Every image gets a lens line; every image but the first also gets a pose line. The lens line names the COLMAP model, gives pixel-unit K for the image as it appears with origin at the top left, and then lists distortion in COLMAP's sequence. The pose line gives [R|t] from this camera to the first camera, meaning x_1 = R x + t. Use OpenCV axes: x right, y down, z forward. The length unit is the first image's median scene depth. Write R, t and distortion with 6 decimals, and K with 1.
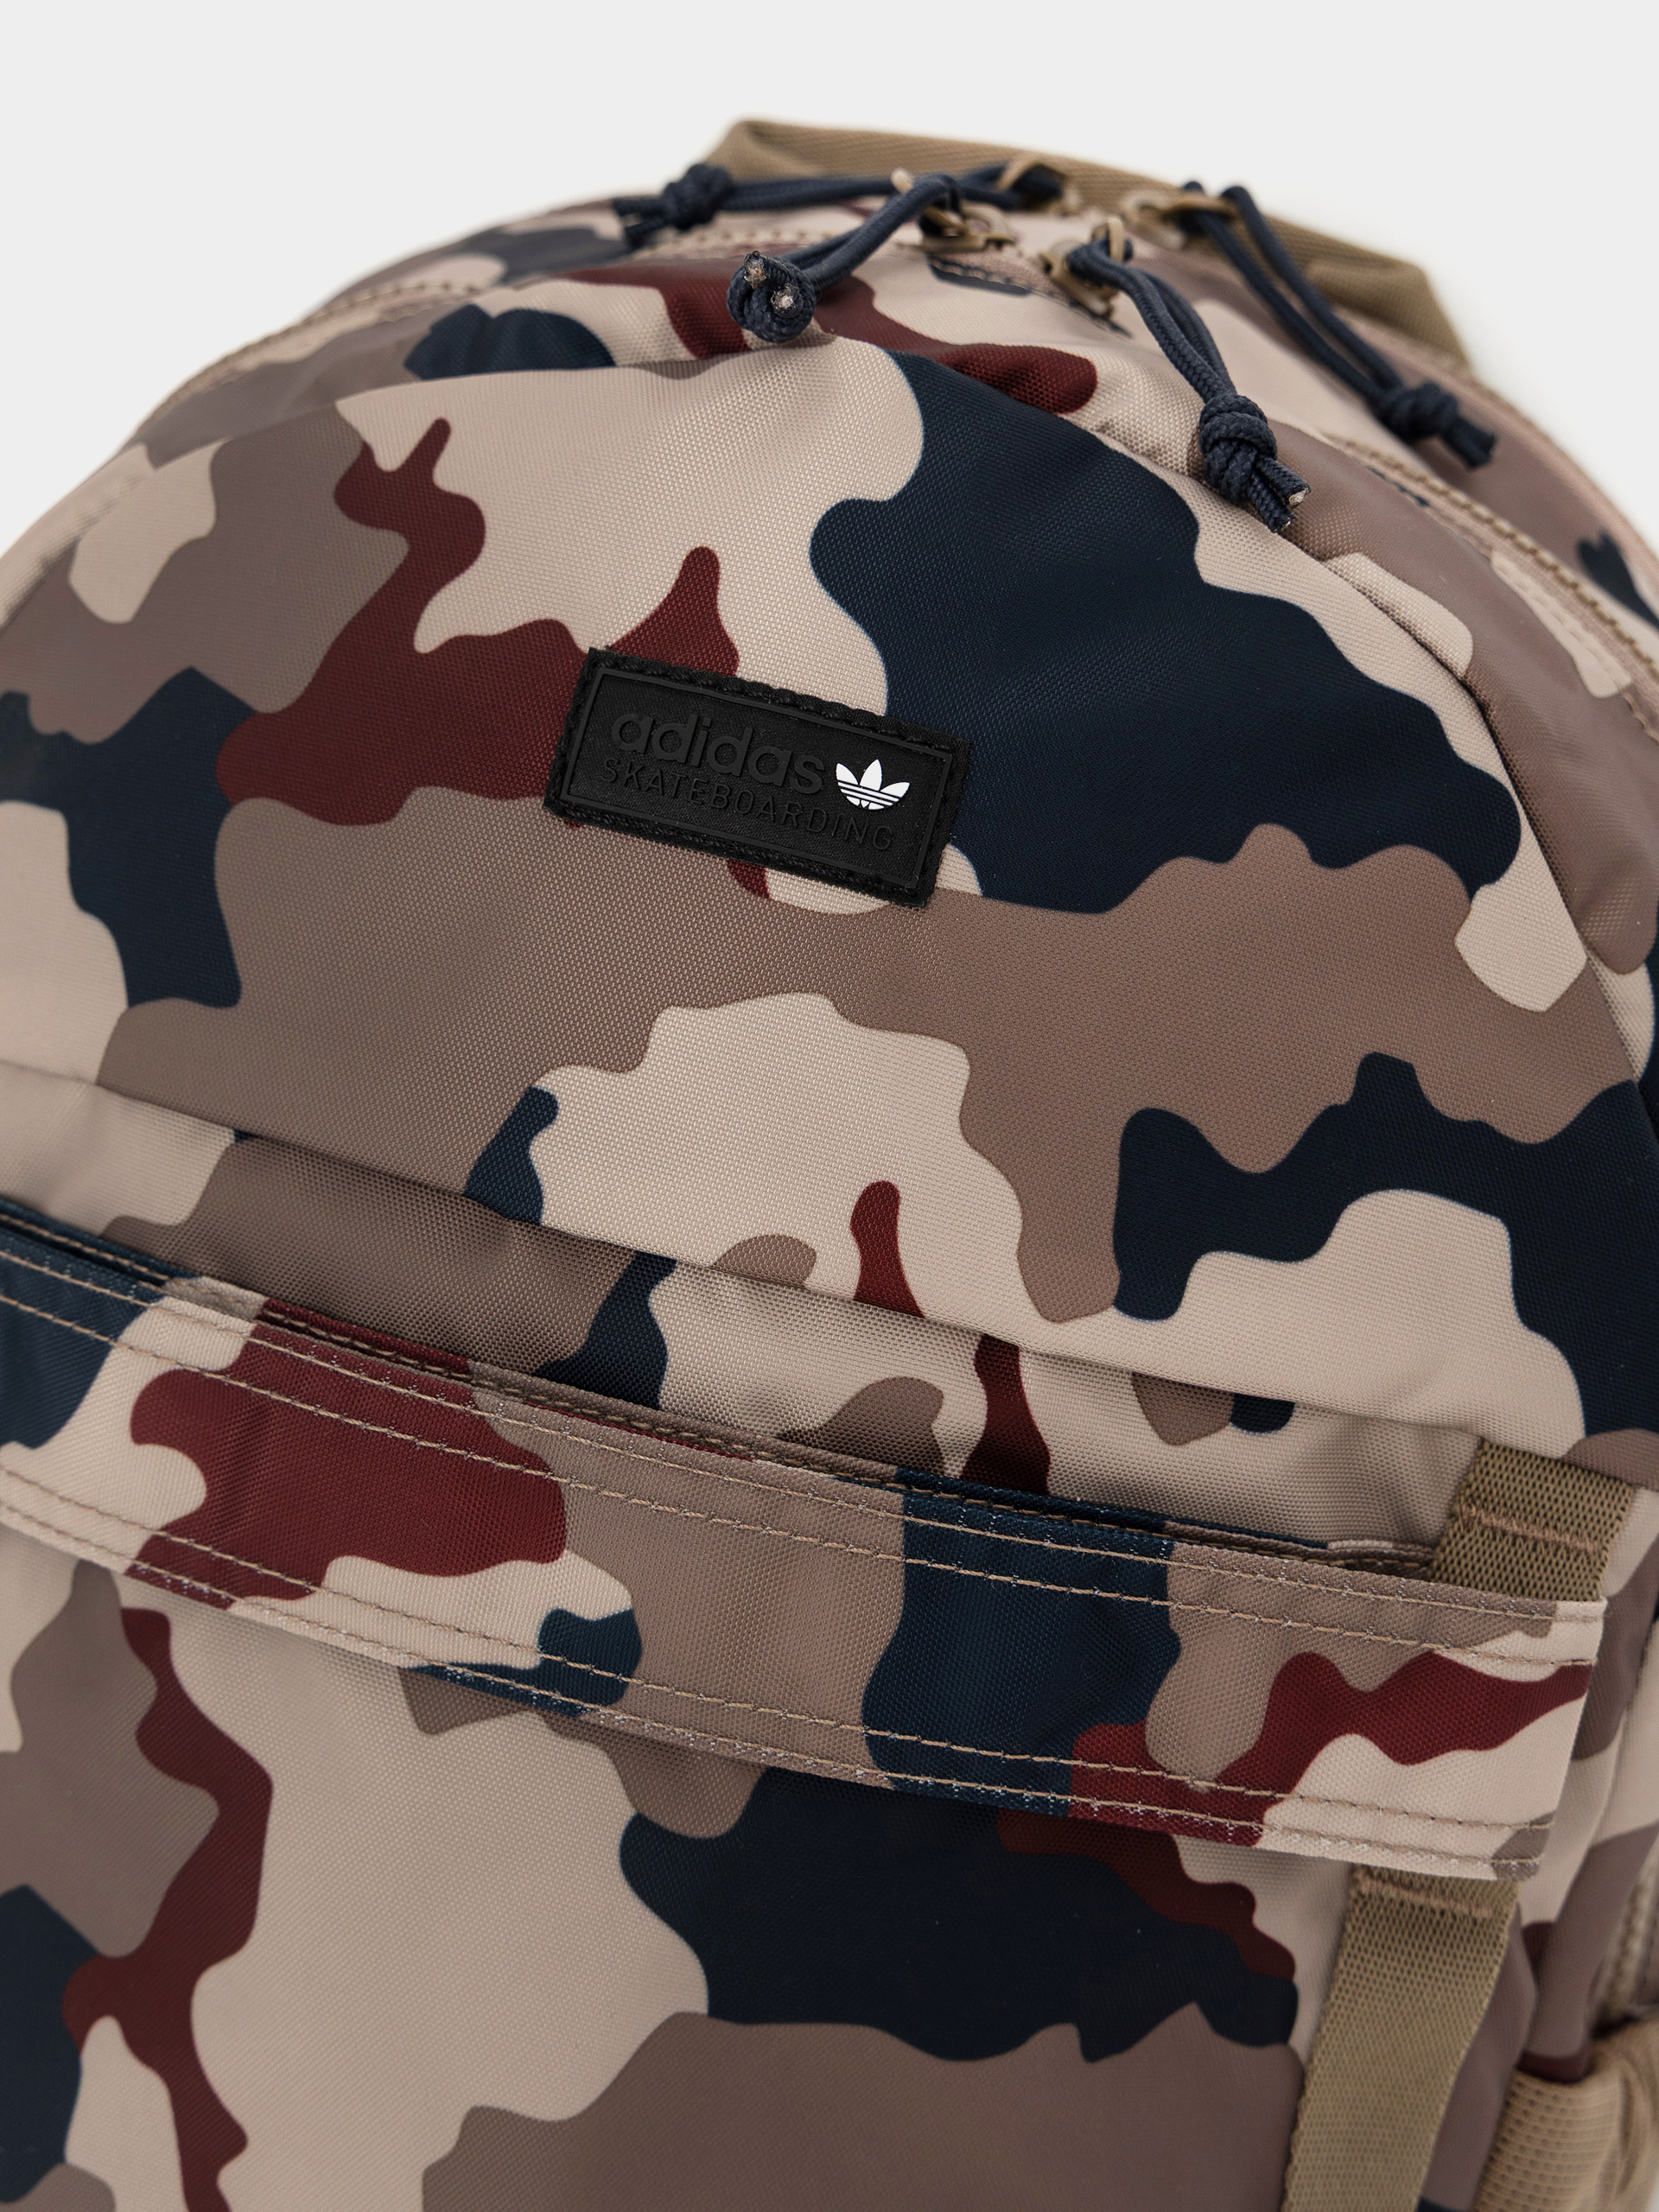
lens RADIAL K [[2820.5, 0, 827.9], [0, 2820.5, 1198.4], [0, 0, 1]] dist [0.035477, -0.055156]
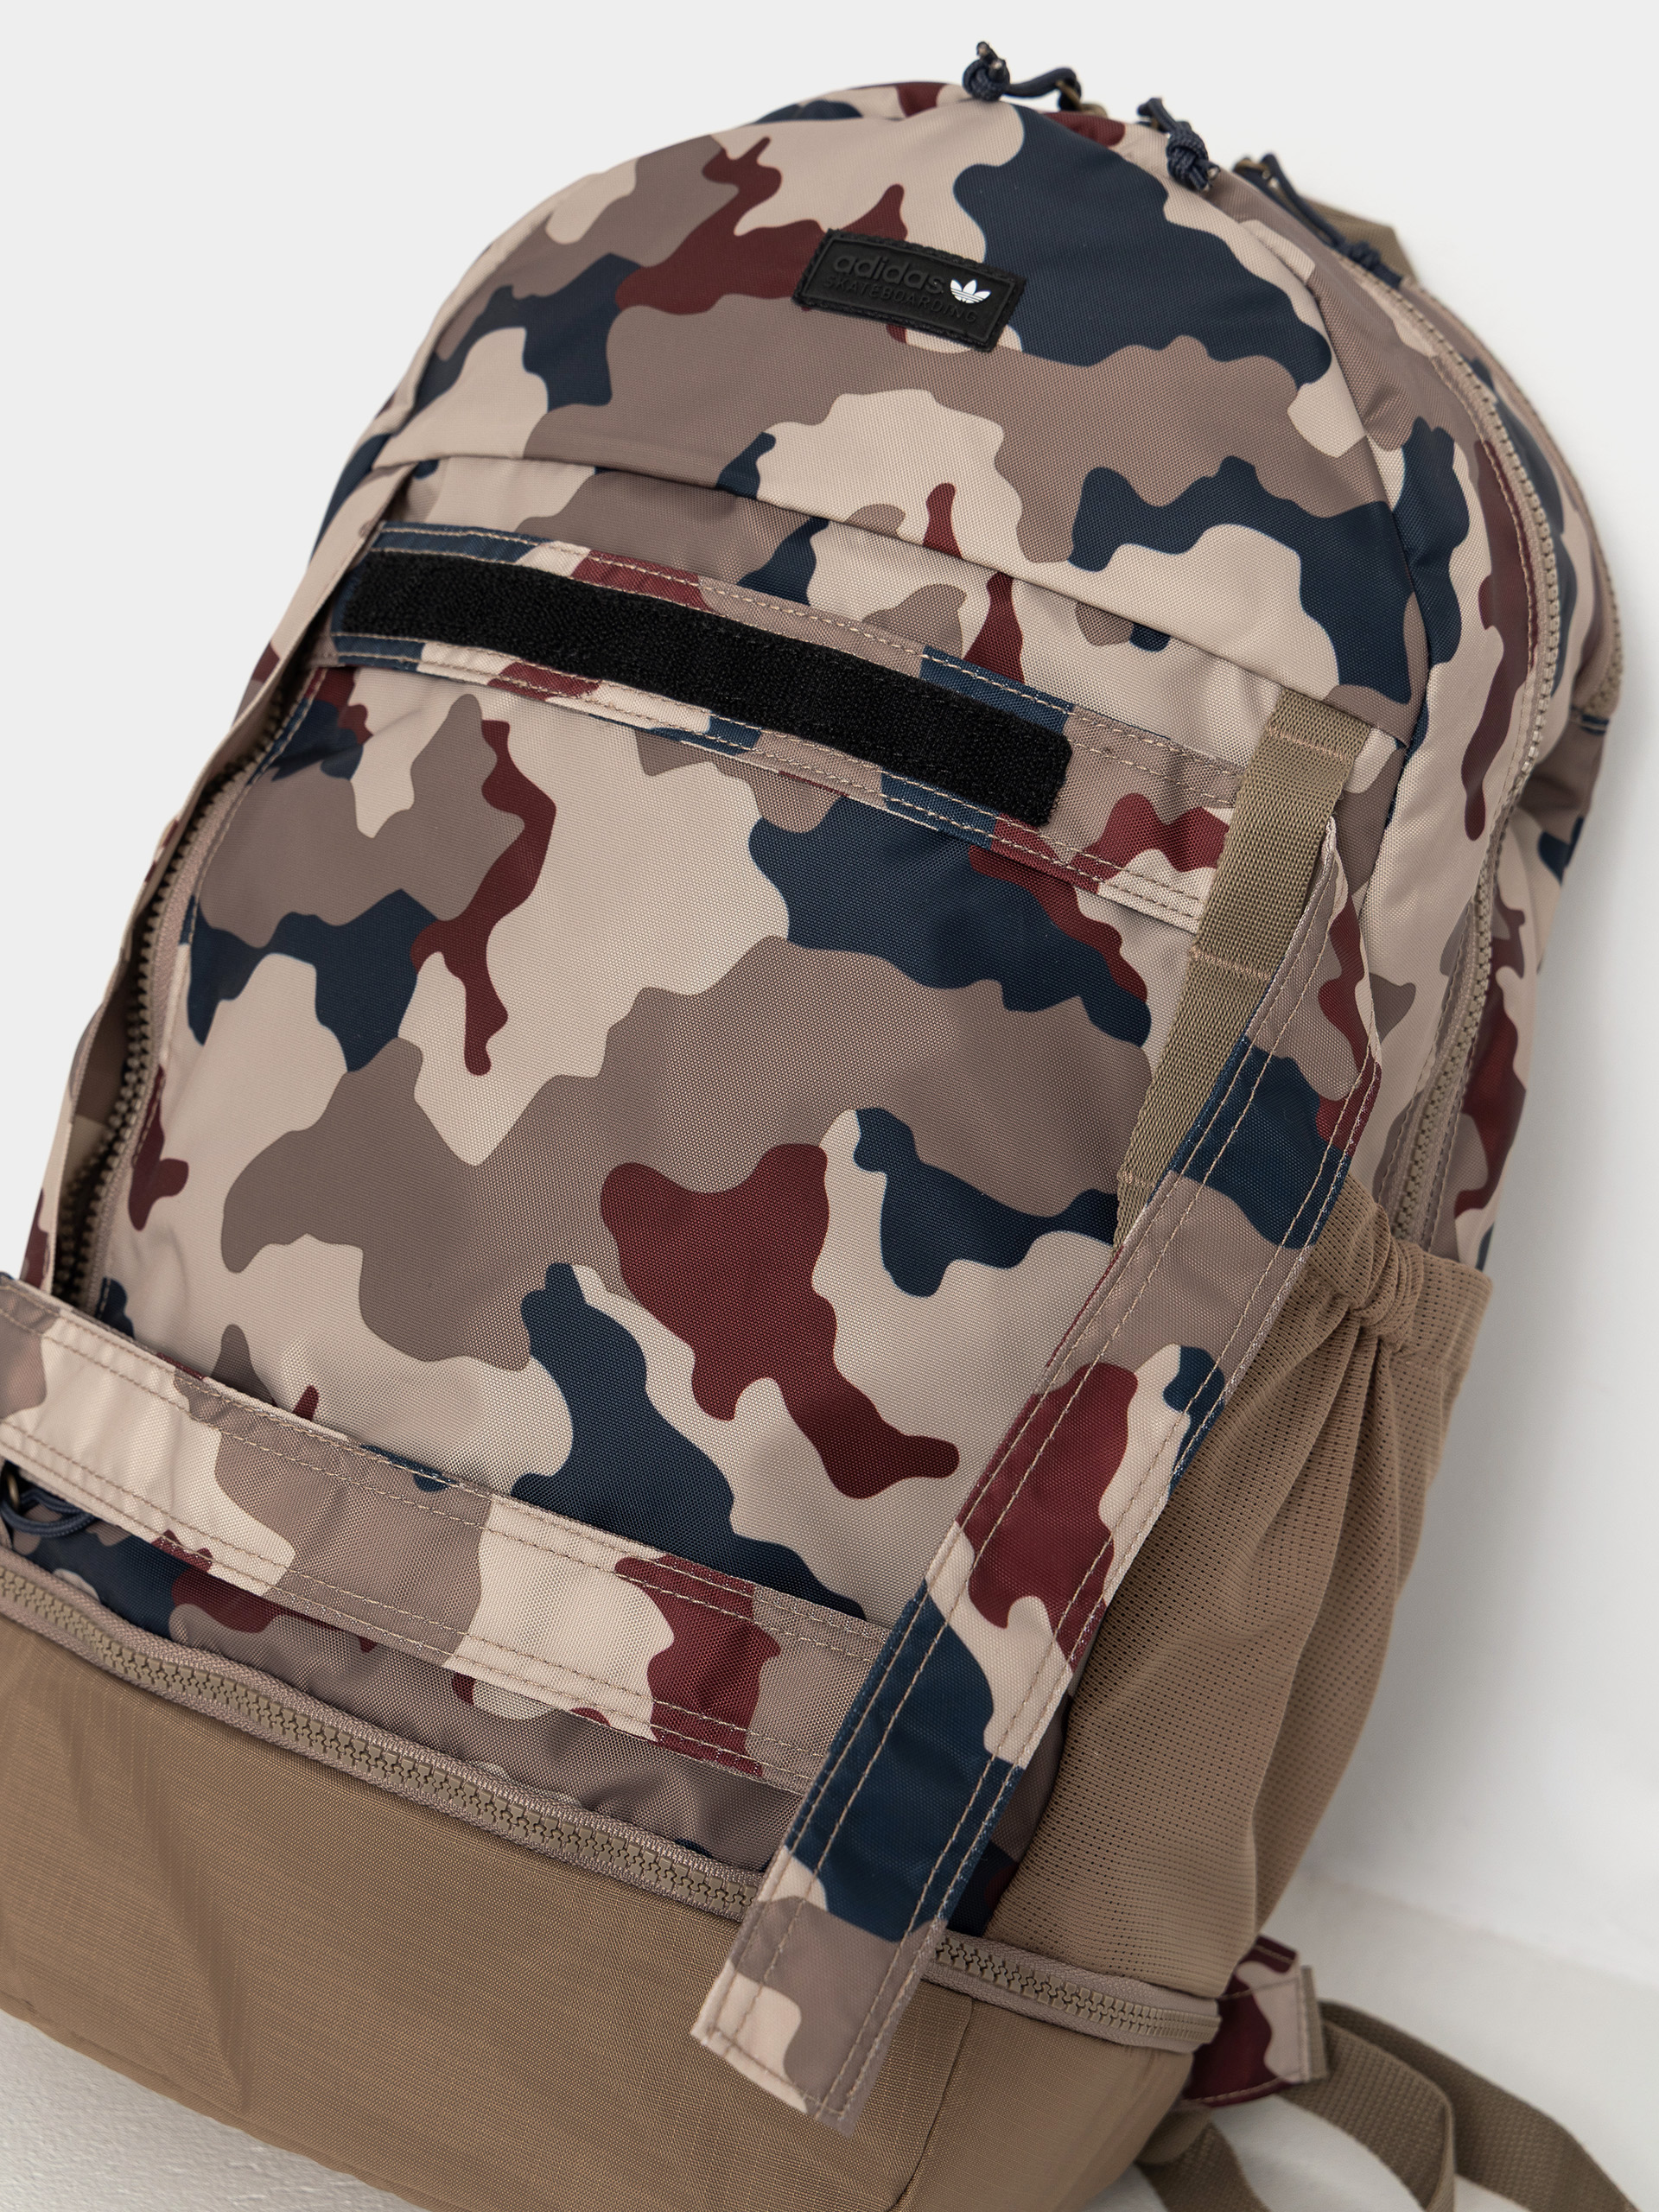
lens RADIAL K [[3320.8, 0, 829.5], [0, 3320.8, 1106.0], [0, 0, 1]] dist [0.005645, -0.030950]
pose [[0.987366, 0.107523, -0.116396, 0.230382], [-0.136521, 0.950131, -0.280381, 0.958731], [0.080444, 0.292729, 0.952806, -0.892963]]
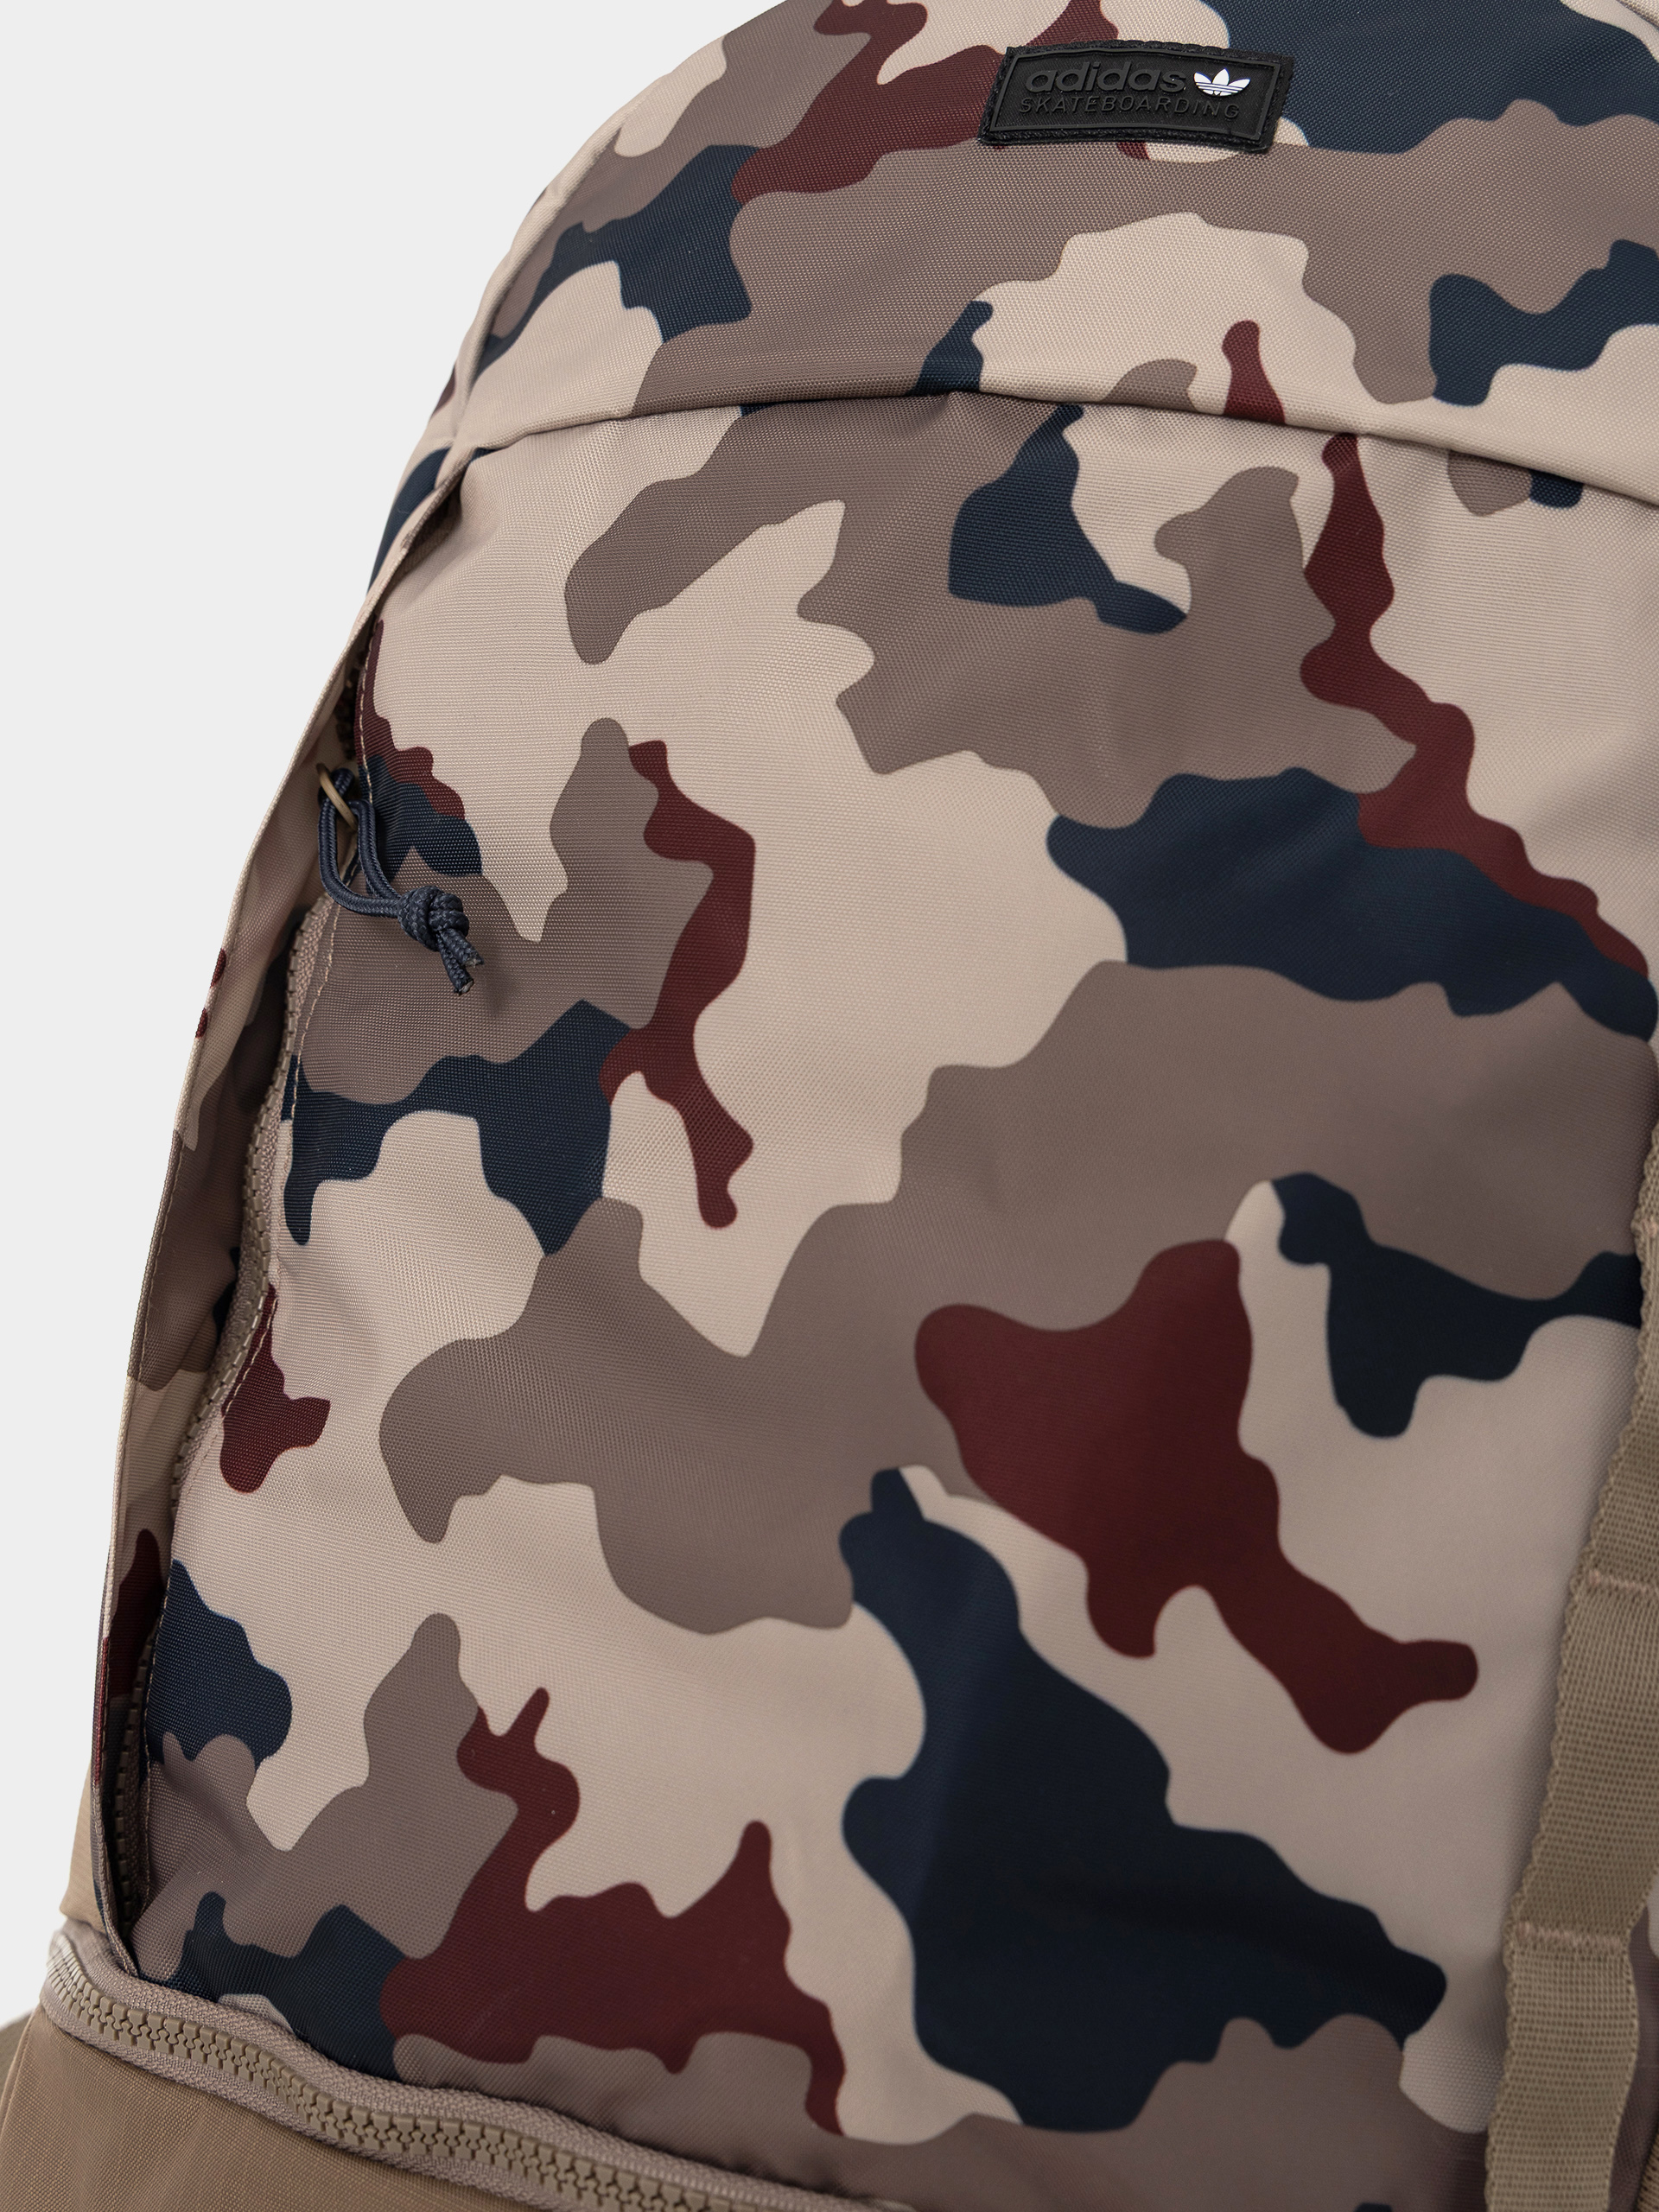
lens RADIAL K [[2820.5, 0, 827.9], [0, 2820.5, 1198.4], [0, 0, 1]] dist [0.035477, -0.055156]
pose [[0.994535, -0.041845, -0.095652, -0.063639], [0.007748, 0.943223, -0.332068, 0.795776], [0.104116, 0.329513, 0.938393, -0.115123]]
